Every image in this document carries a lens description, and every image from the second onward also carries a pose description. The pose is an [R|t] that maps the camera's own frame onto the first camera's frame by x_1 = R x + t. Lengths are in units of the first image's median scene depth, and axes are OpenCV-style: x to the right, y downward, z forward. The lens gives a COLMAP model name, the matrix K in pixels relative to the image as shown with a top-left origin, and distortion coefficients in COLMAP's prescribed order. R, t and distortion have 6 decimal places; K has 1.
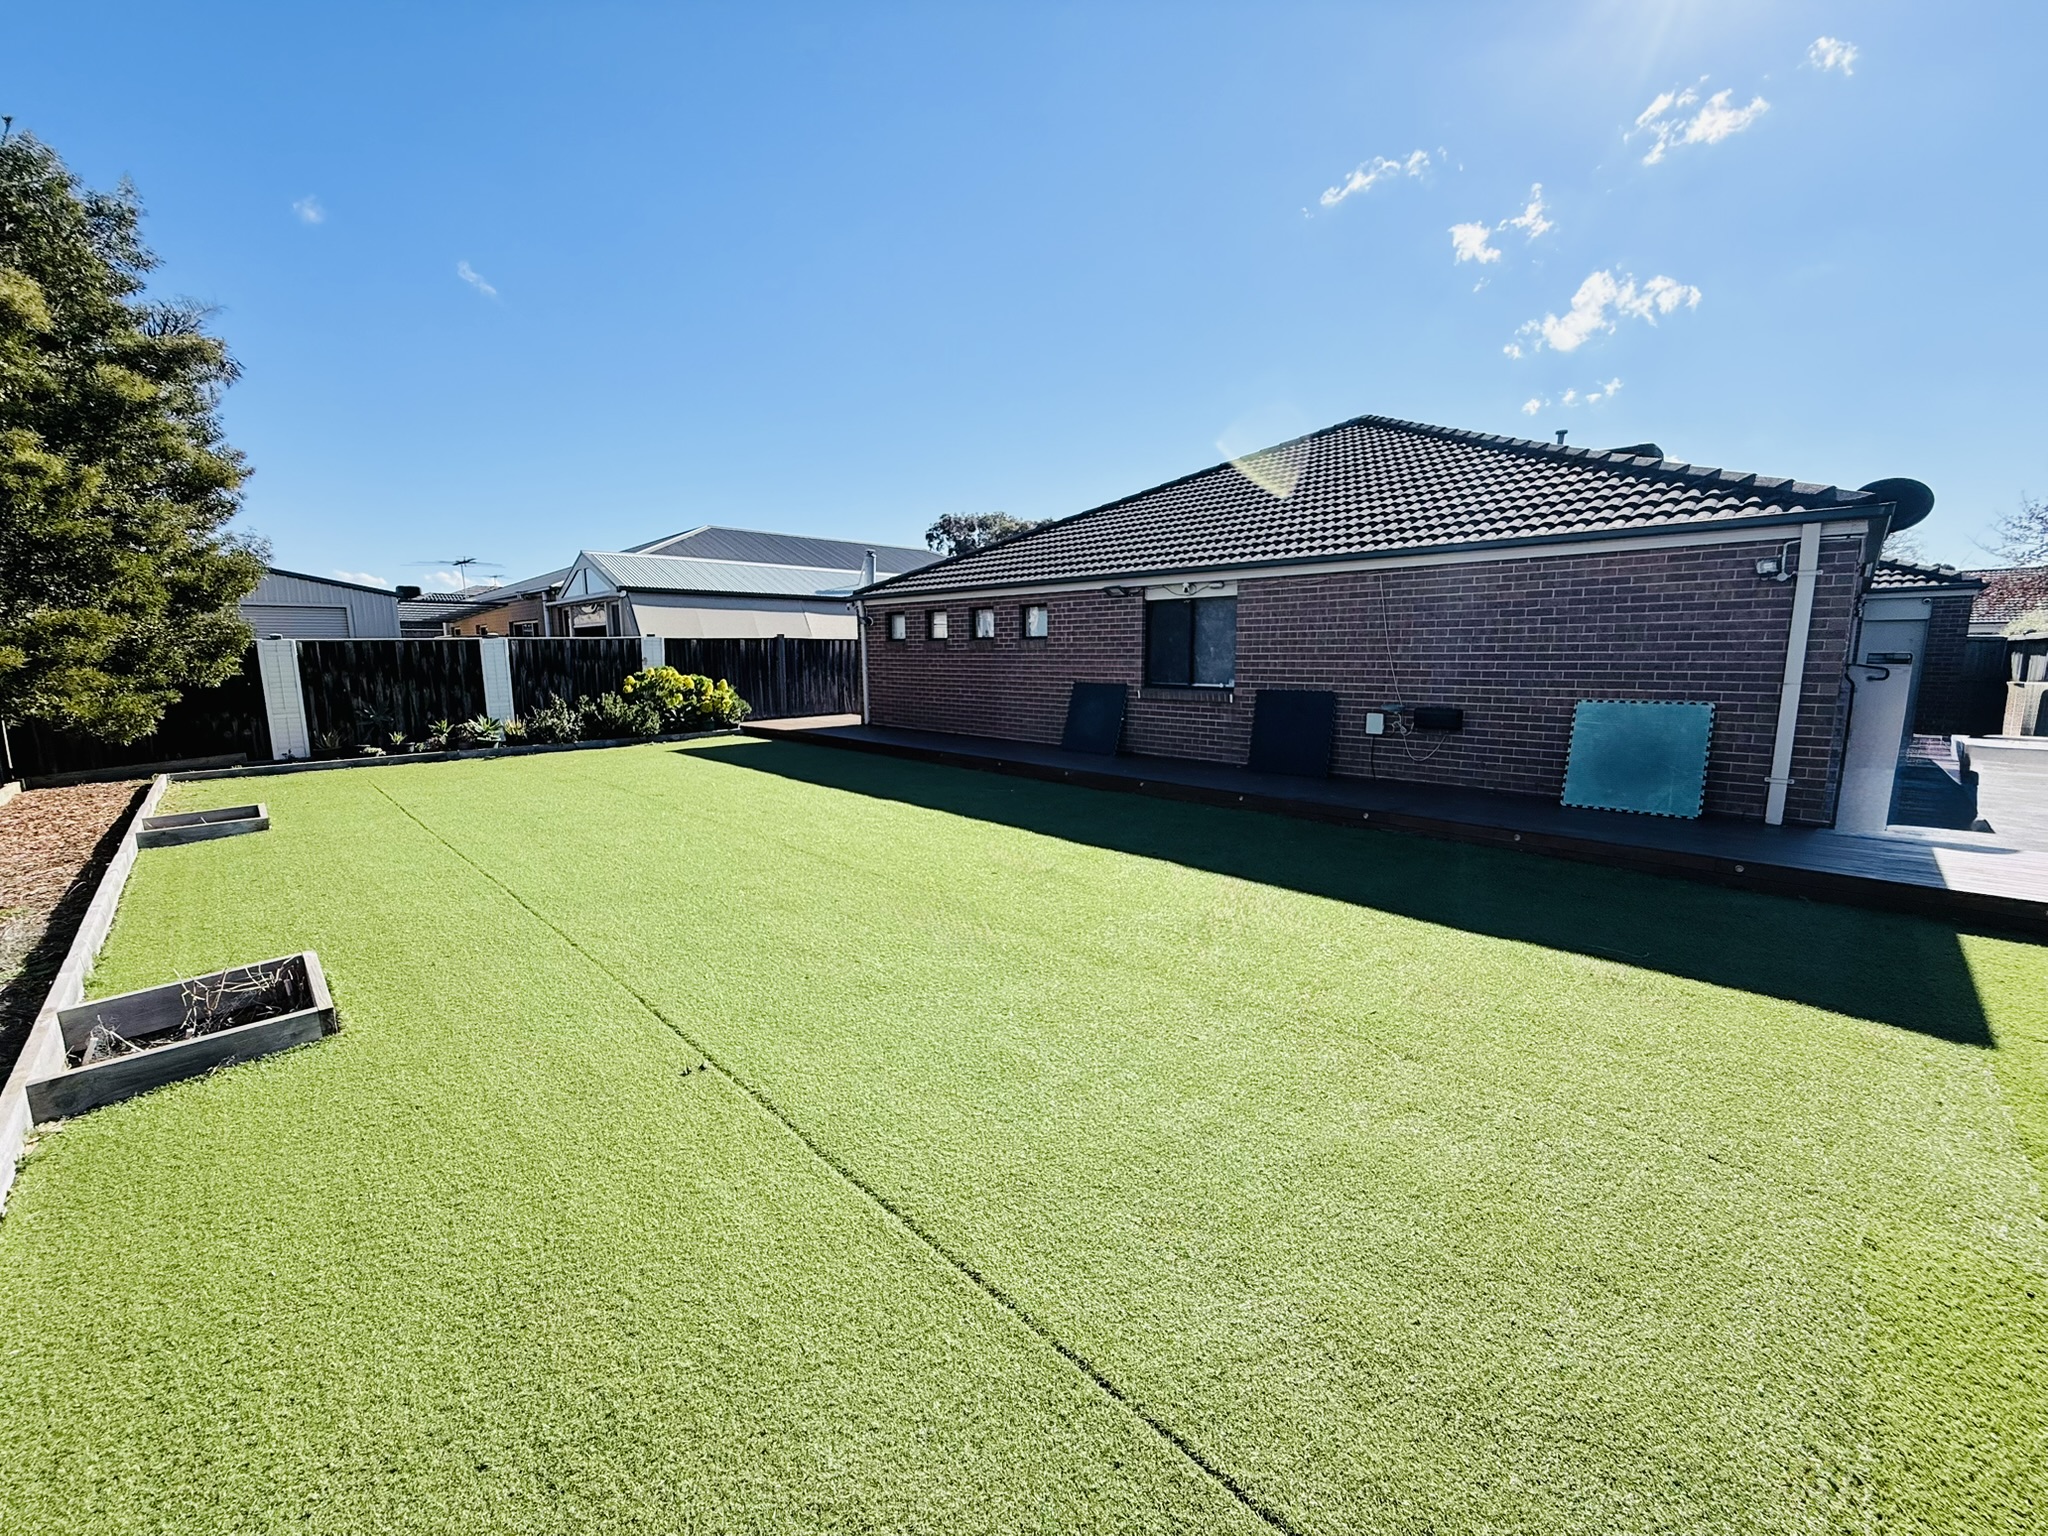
lens RADIAL K [[816.9, 0, 1024.4], [0, 816.9, 775.7], [0, 0, 1]] dist [0.000510, 0.000072]
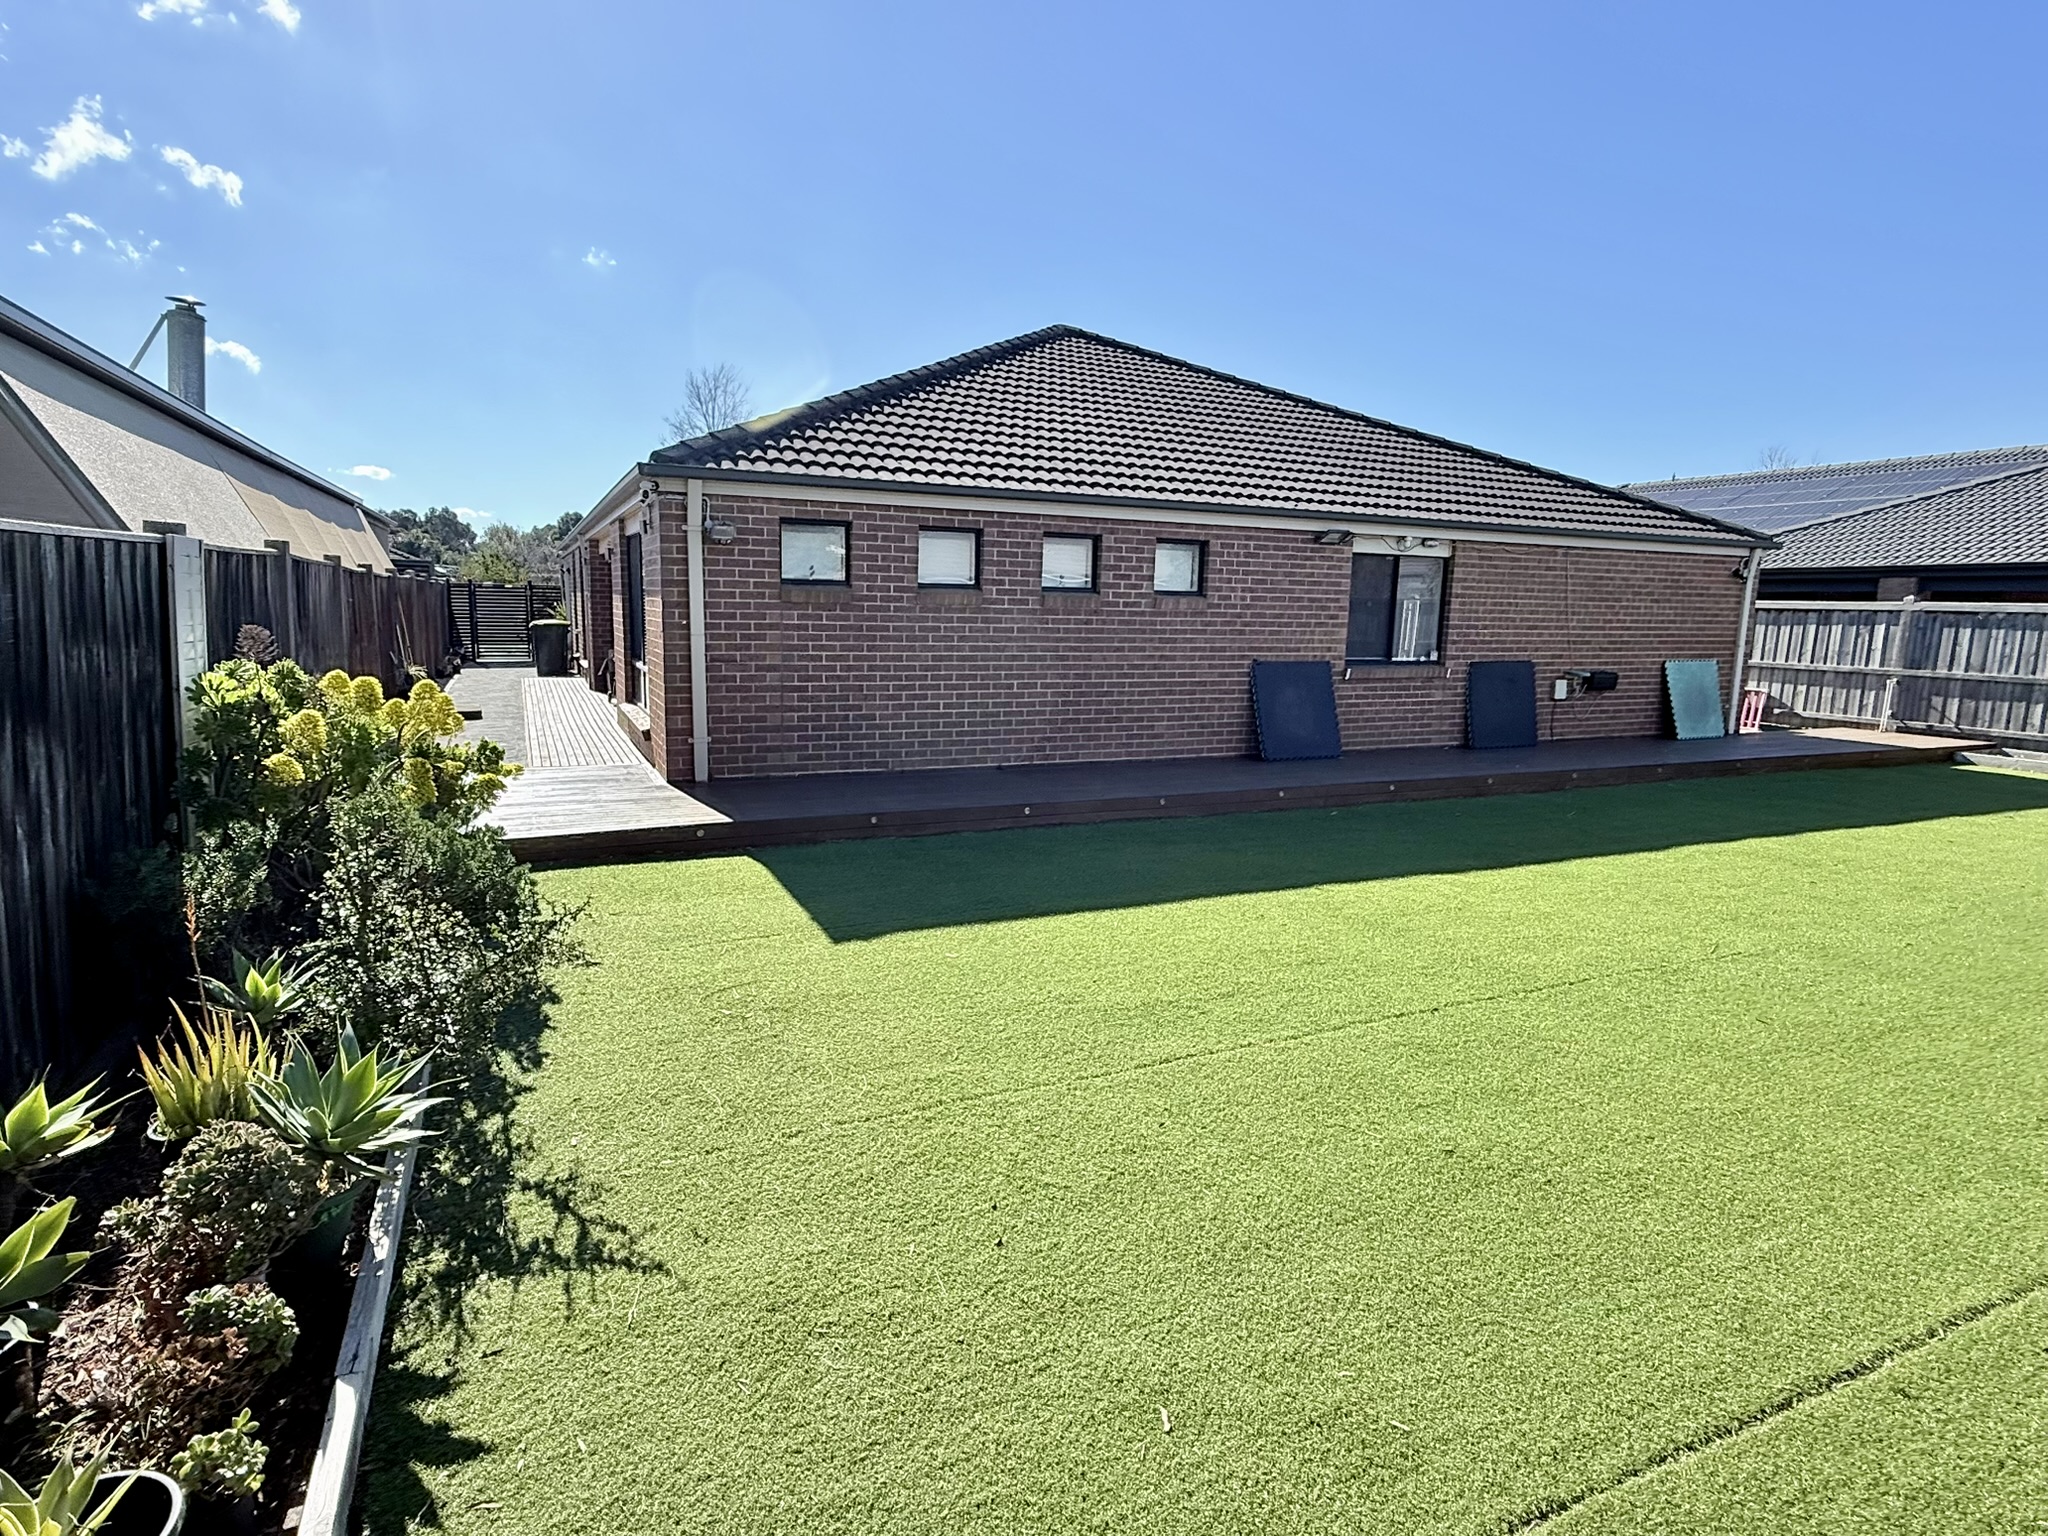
lens RADIAL K [[1094.8, 0, 1025.1], [0, 1094.8, 765.0], [0, 0, 1]] dist [-0.001060, -0.000077]
pose [[0.335607, -0.124391, 0.933753, -0.927662], [0.122547, 0.988585, 0.087650, -0.141995], [-0.933997, 0.085013, 0.347020, 0.931231]]
